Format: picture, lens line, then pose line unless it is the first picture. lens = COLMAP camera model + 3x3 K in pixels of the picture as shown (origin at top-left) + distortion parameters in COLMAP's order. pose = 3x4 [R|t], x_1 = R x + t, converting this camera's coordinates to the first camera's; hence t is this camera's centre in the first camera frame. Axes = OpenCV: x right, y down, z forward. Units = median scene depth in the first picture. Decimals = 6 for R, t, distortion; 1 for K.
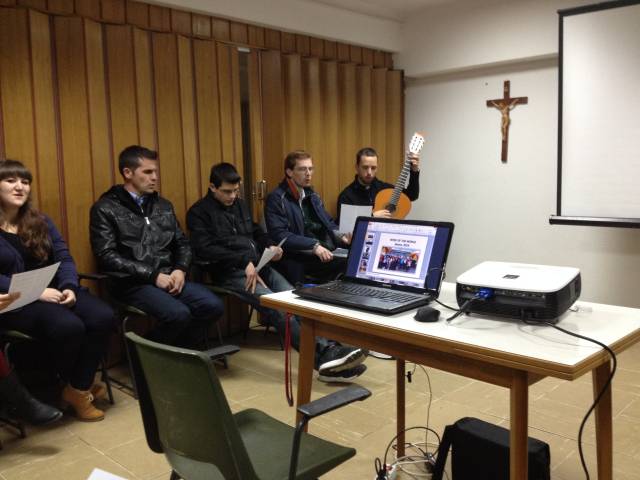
lens RADIAL K [[587.6, 0, 316.6], [0, 587.6, 242.2], [0, 0, 1]] dist [0.205003, -0.466327]
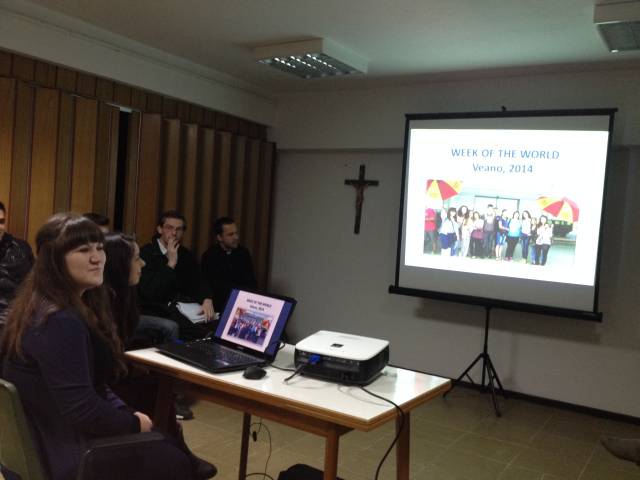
lens RADIAL K [[587.6, 0, 316.6], [0, 587.6, 242.2], [0, 0, 1]] dist [0.205003, -0.466327]
pose [[0.973263, 0.083640, 0.213922, 0.000085], [-0.066651, 0.994111, -0.085445, -0.037416], [-0.219809, 0.068903, 0.973106, -0.163026]]
